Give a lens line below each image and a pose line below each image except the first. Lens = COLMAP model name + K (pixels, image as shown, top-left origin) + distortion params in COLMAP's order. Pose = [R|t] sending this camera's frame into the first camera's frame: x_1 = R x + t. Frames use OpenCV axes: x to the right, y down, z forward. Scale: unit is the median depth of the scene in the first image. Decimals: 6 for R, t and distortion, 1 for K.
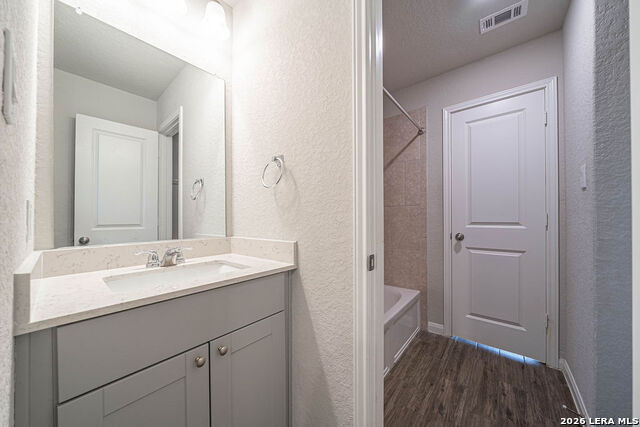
lens RADIAL K [[221.8, 0, 318.5], [0, 221.8, 214.8], [0, 0, 1]] dist [-0.014281, -0.000108]
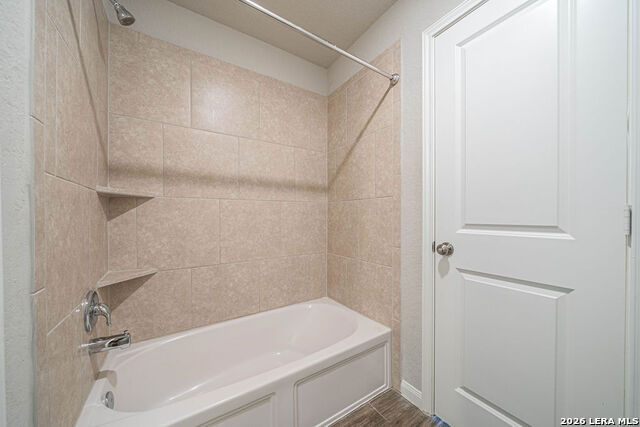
lens RADIAL K [[221.8, 0, 319.3], [0, 221.8, 216.3], [0, 0, 1]] dist [-0.014281, -0.000108]
pose [[0.955526, 0.002599, -0.294896, 0.454393], [0.001282, 0.999915, 0.012967, 0.006470], [0.294905, -0.012768, 0.955441, 0.328937]]
